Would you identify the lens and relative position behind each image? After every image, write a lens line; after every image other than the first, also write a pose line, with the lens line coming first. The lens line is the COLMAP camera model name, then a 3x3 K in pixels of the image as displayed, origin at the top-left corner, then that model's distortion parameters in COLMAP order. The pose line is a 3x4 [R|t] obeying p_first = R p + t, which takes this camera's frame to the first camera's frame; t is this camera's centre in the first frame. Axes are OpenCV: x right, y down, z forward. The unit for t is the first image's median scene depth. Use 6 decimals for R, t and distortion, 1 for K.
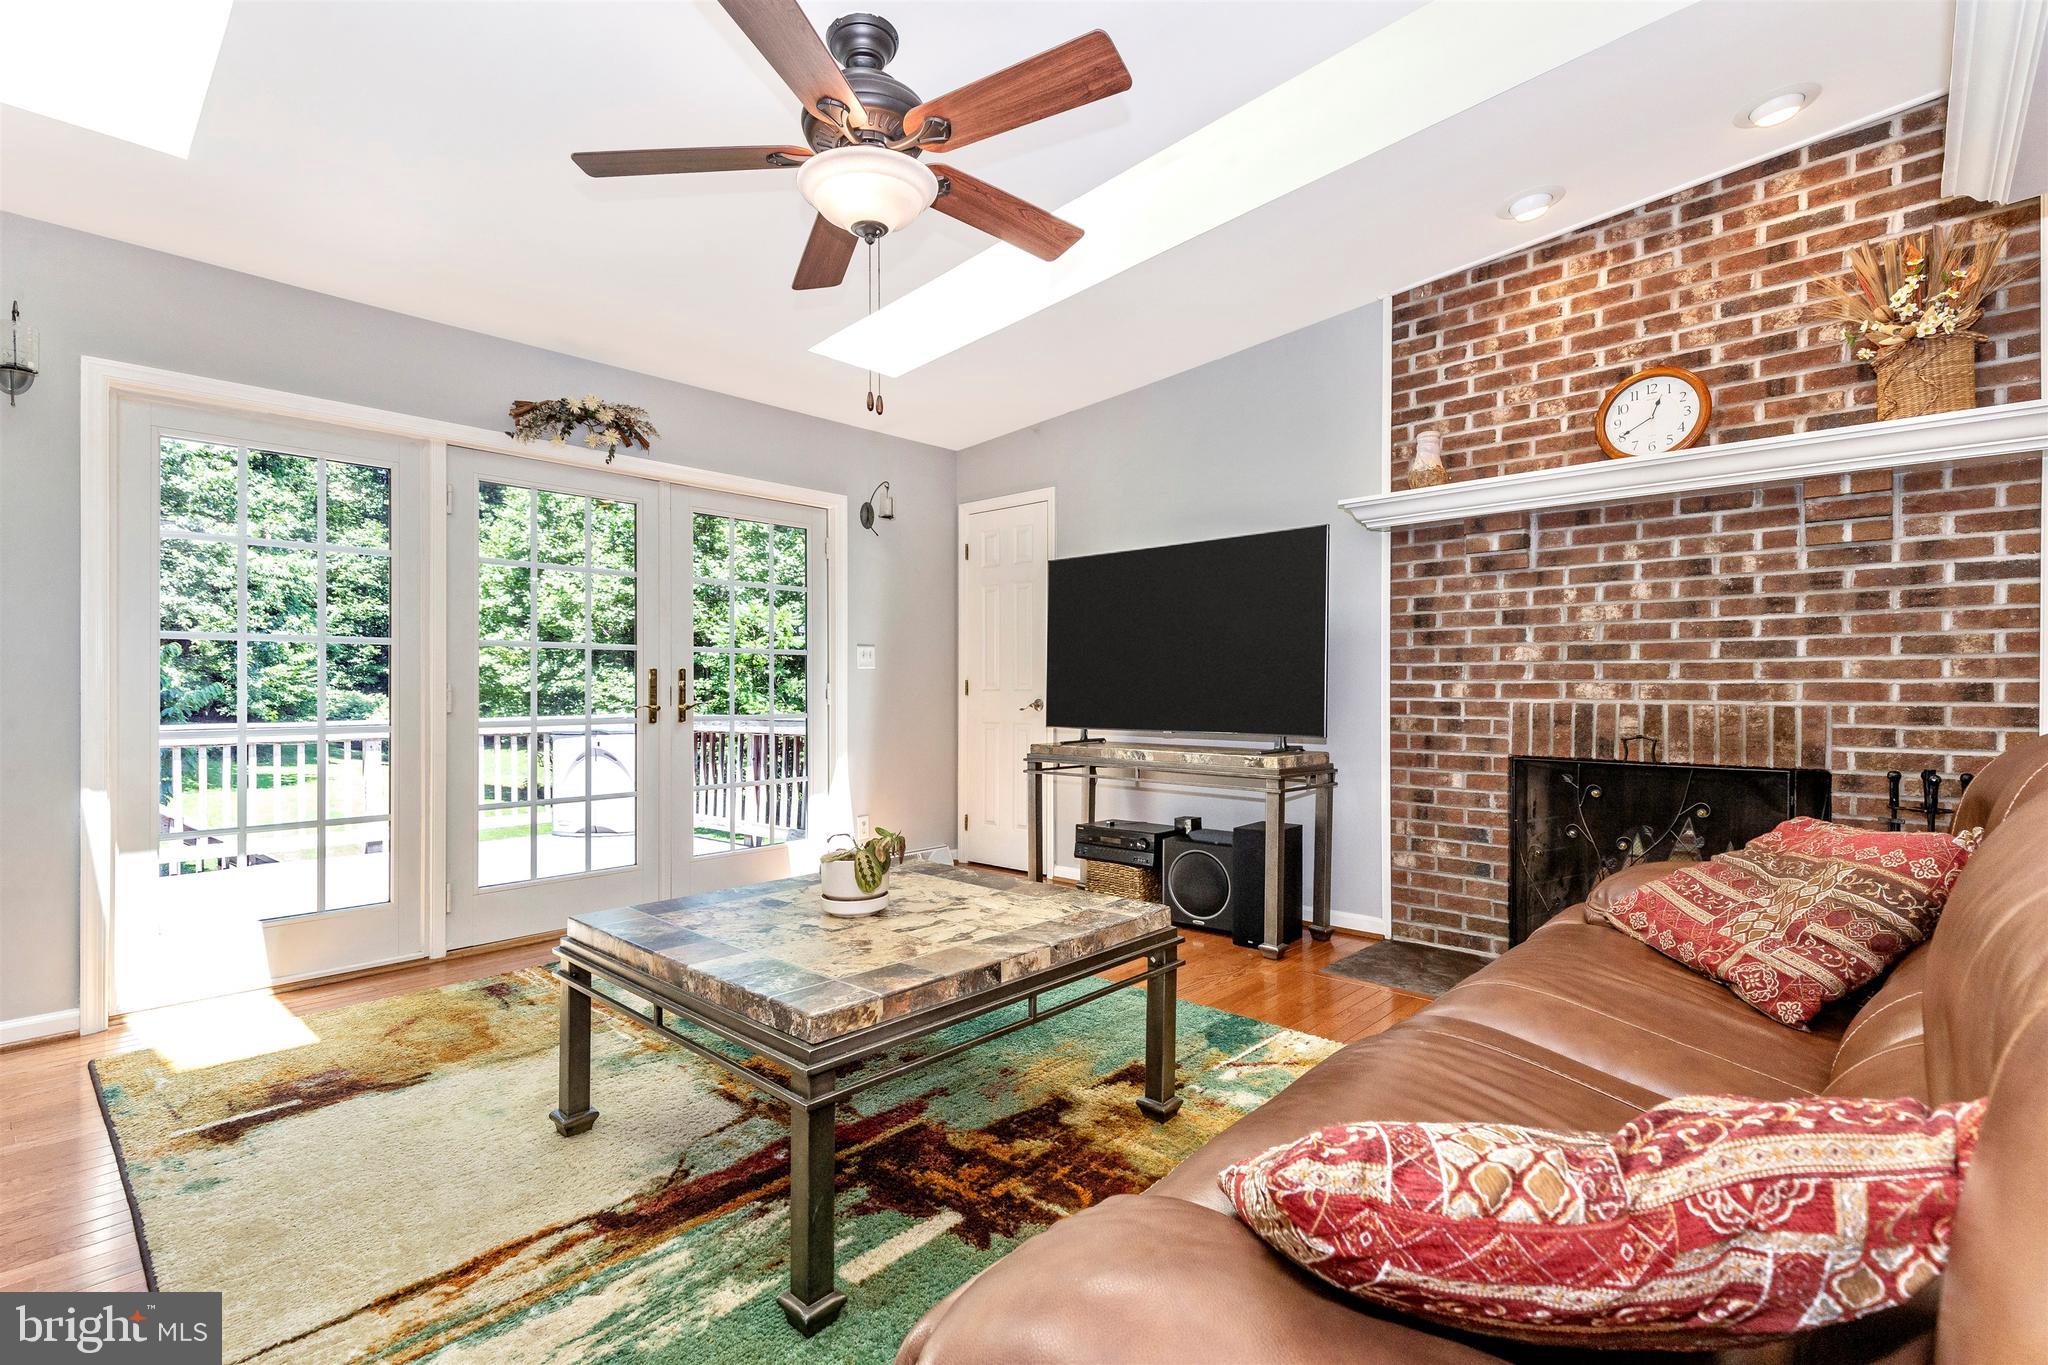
lens RADIAL K [[949.0, 0, 1024.0], [0, 949.0, 682.5], [0, 0, 1]] dist [0.031640, -0.016399]
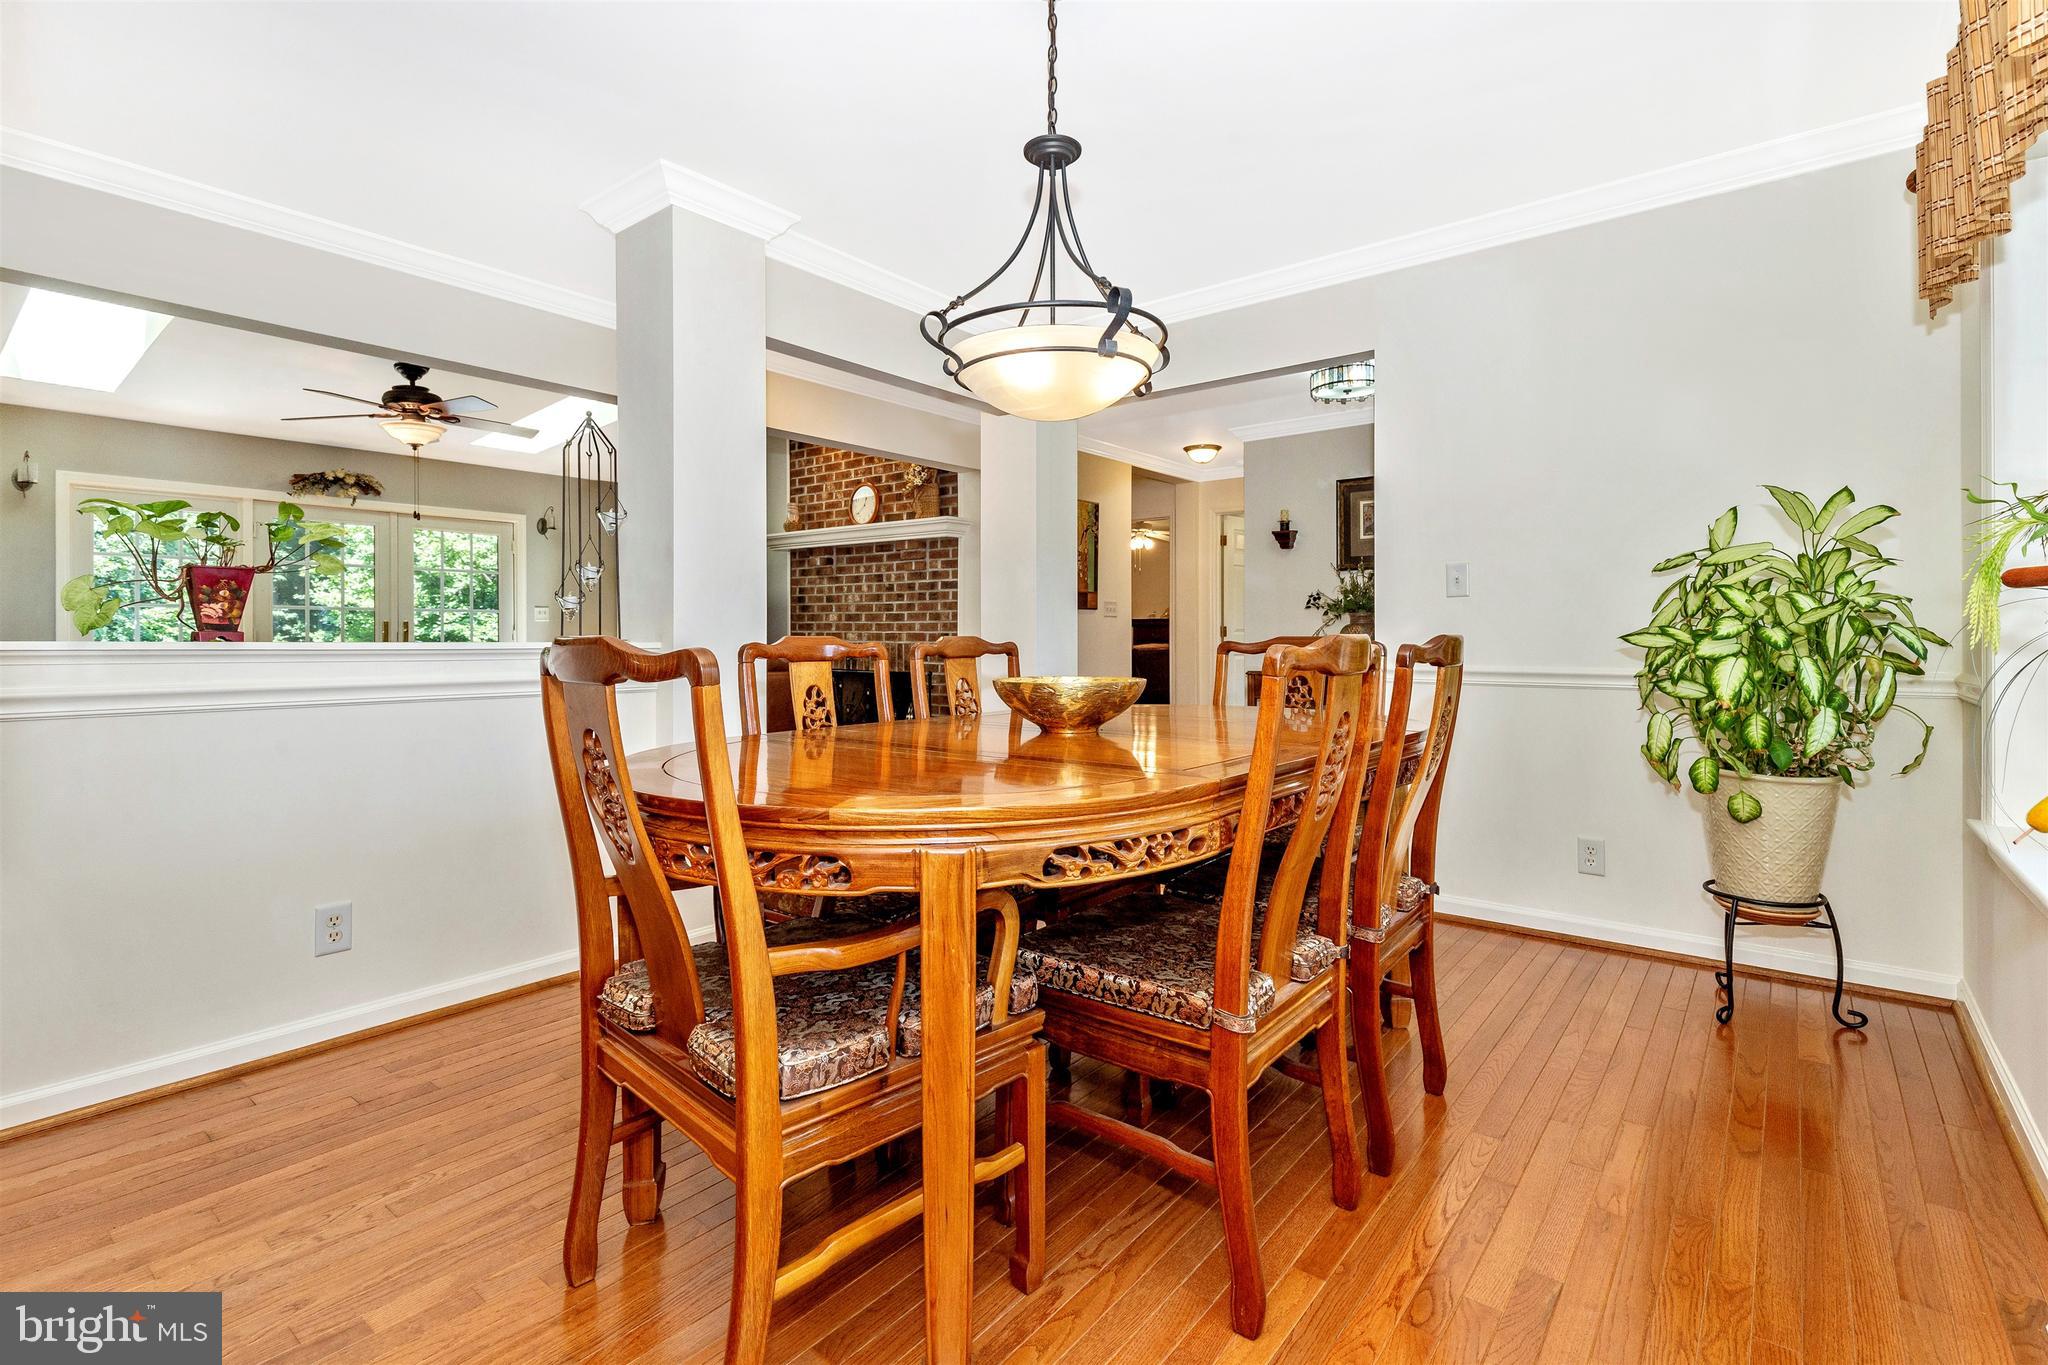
lens RADIAL K [[949.0, 0, 1024.0], [0, 949.0, 682.5], [0, 0, 1]] dist [0.031640, -0.016399]
pose [[0.997296, 0.003350, 0.073418, 0.844208], [-0.007336, 0.998509, 0.054096, -0.004665], [-0.073127, -0.054488, 0.995833, -1.110606]]
